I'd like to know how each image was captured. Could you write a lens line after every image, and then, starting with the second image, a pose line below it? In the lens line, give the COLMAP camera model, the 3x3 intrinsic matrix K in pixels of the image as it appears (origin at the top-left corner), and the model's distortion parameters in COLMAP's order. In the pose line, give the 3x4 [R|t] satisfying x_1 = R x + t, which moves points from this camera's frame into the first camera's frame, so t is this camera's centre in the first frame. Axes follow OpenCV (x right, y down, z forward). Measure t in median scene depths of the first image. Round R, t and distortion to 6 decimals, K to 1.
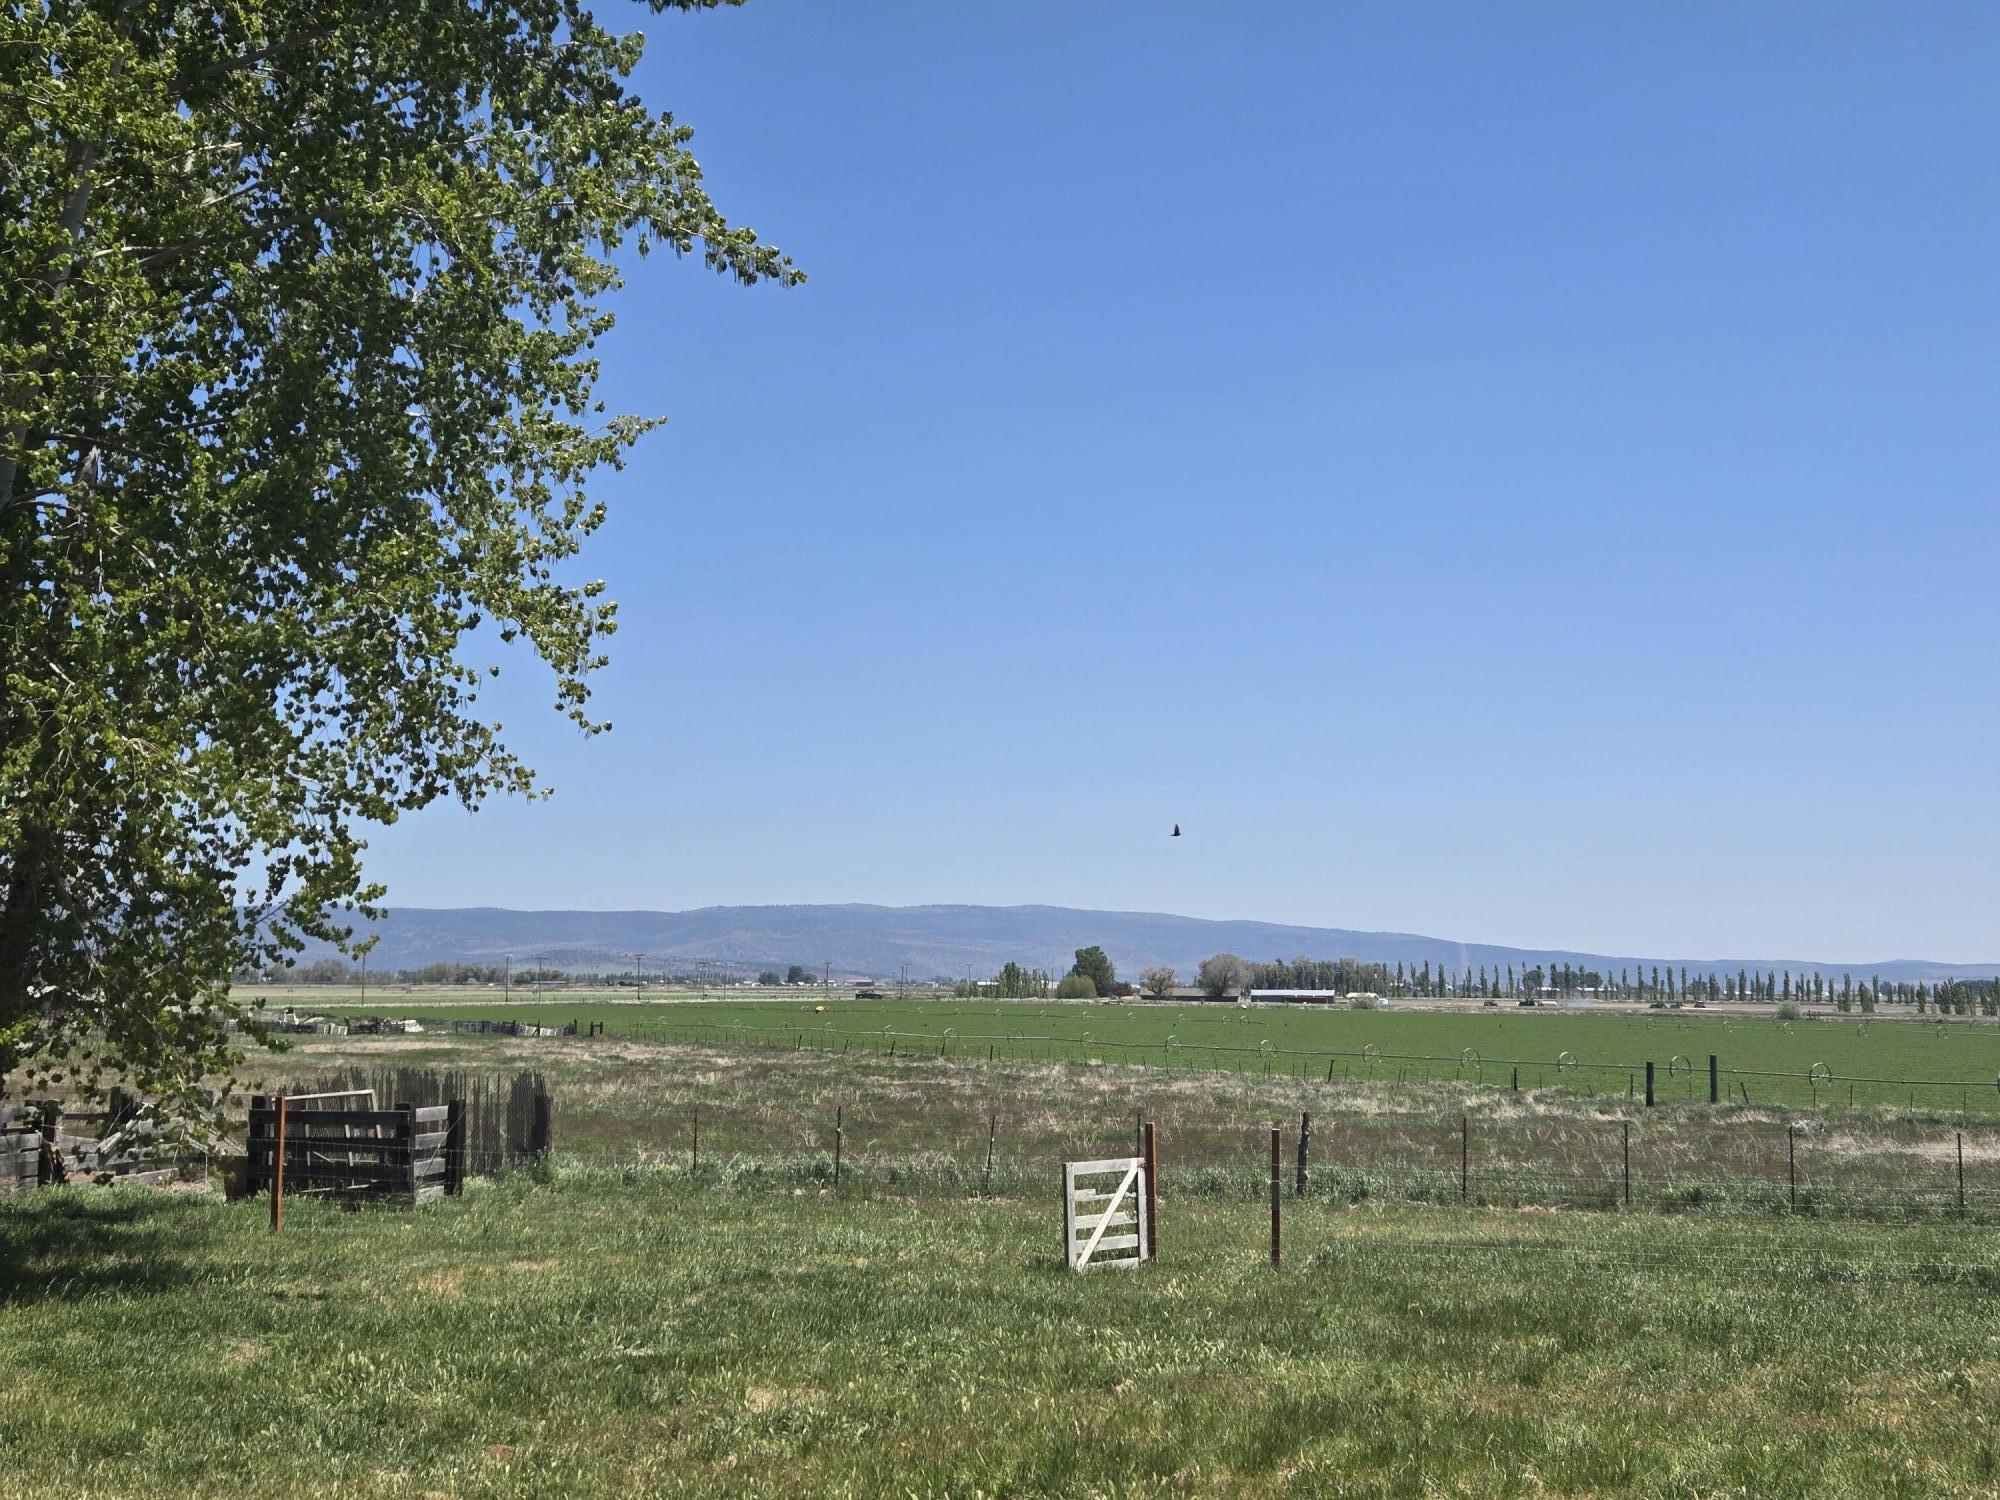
lens RADIAL K [[1343.2, 0, 998.9], [0, 1343.2, 763.4], [0, 0, 1]] dist [0.024357, -0.010359]
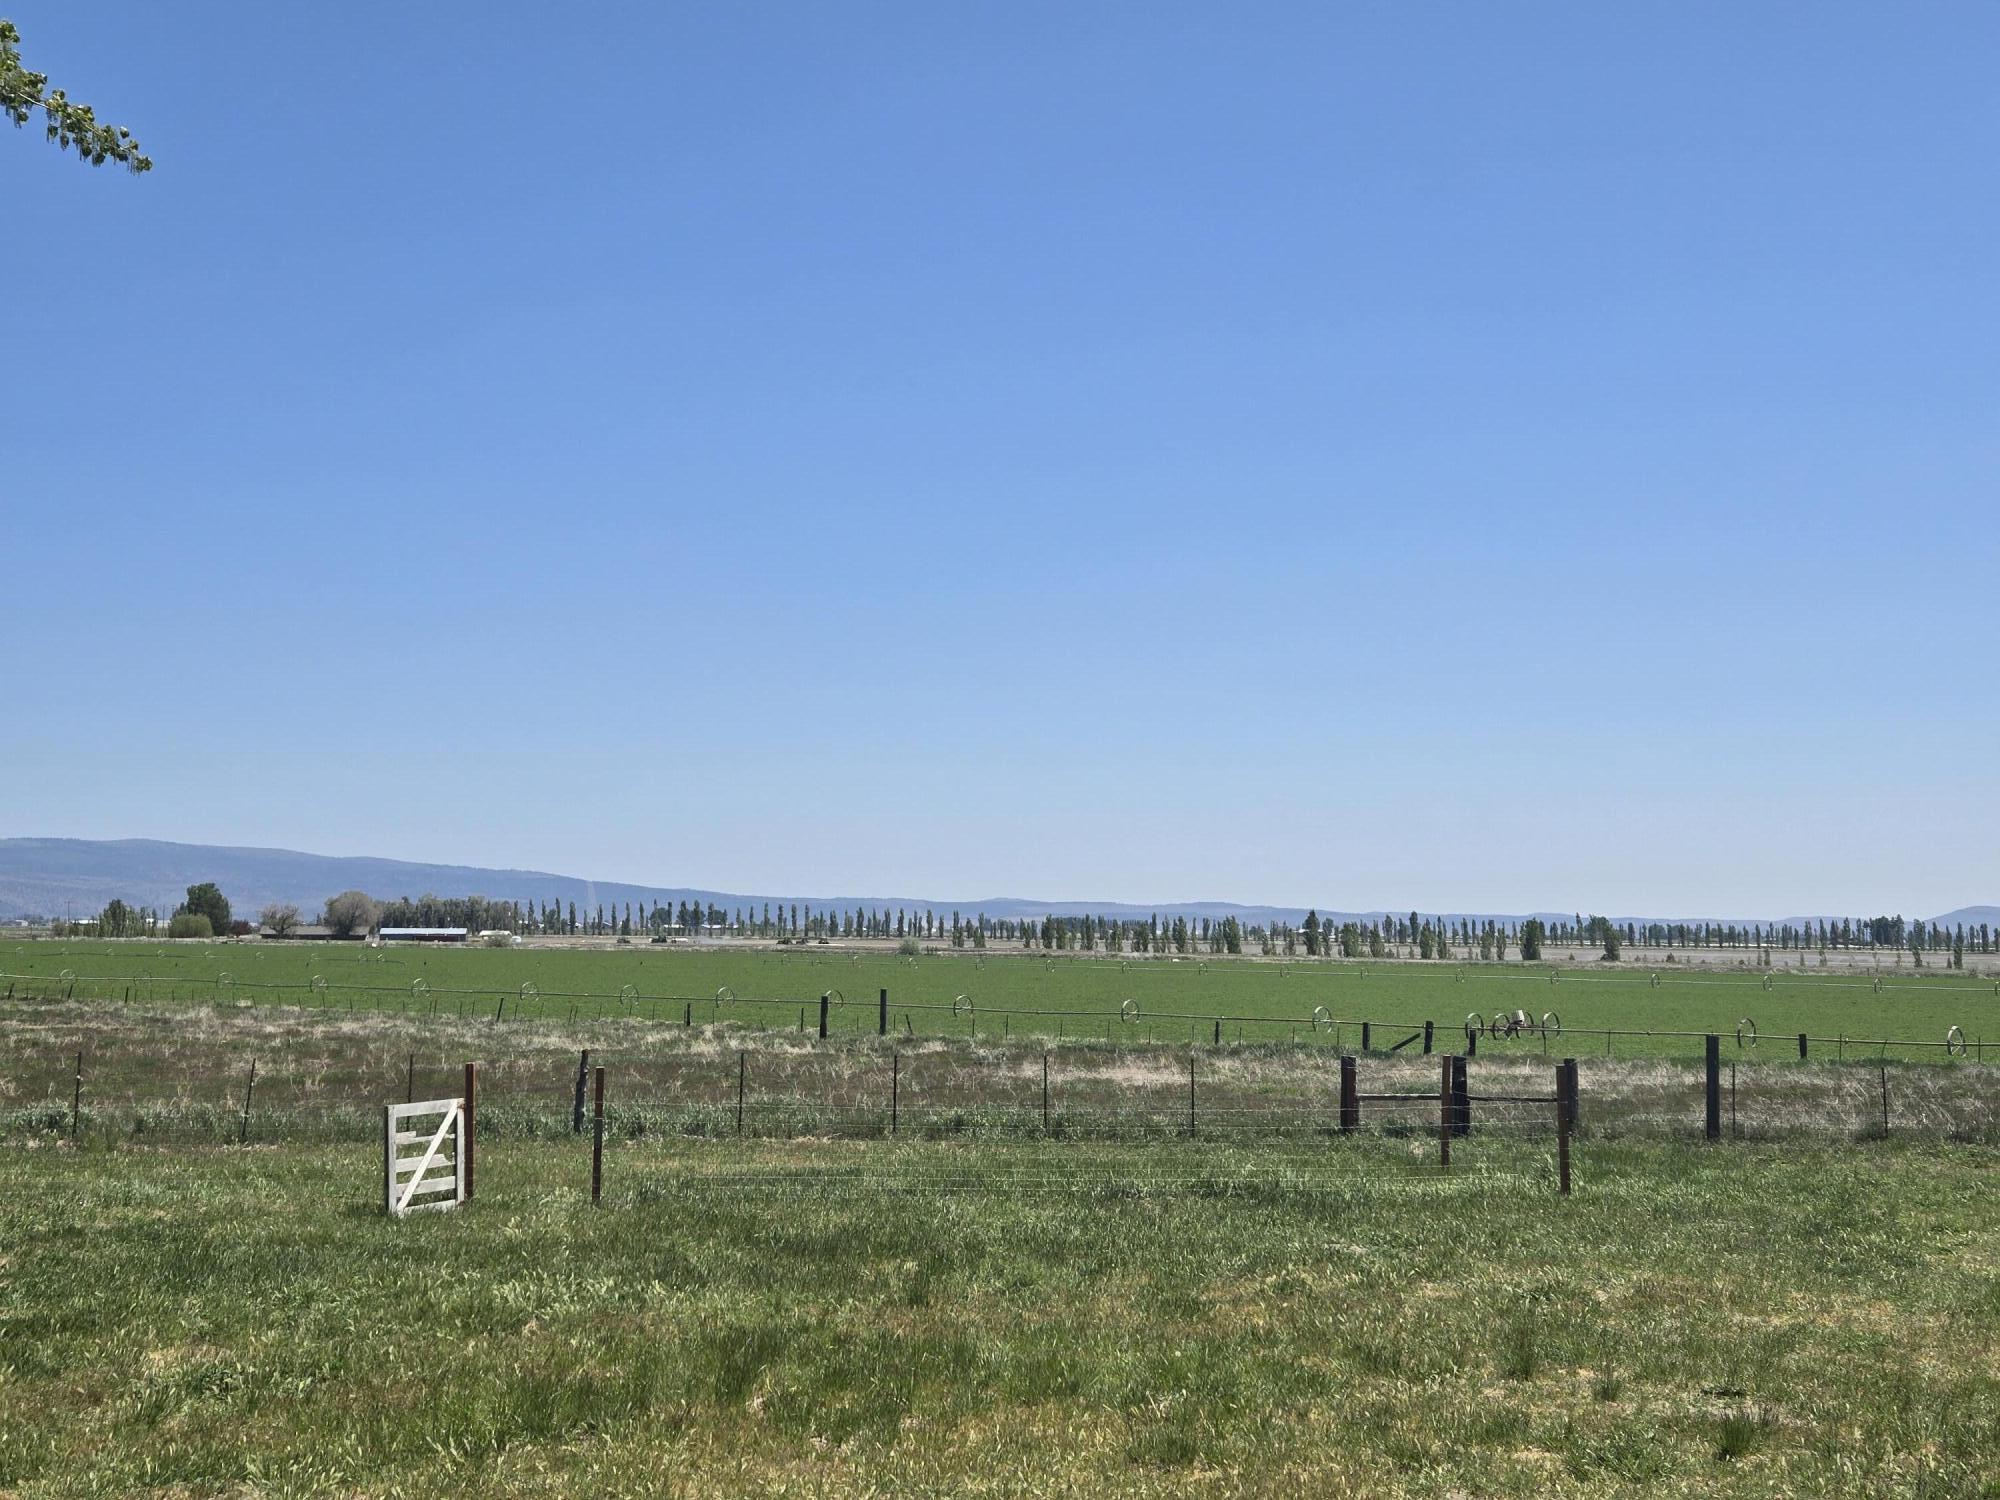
lens RADIAL K [[1343.2, 0, 996.7], [0, 1343.2, 736.6], [0, 0, 1]] dist [0.024357, -0.010359]
pose [[0.988236, 0.022569, 0.151261, 0.472466], [-0.026491, 0.999362, 0.023963, -0.005678], [-0.150623, -0.027689, 0.988203, -0.030989]]
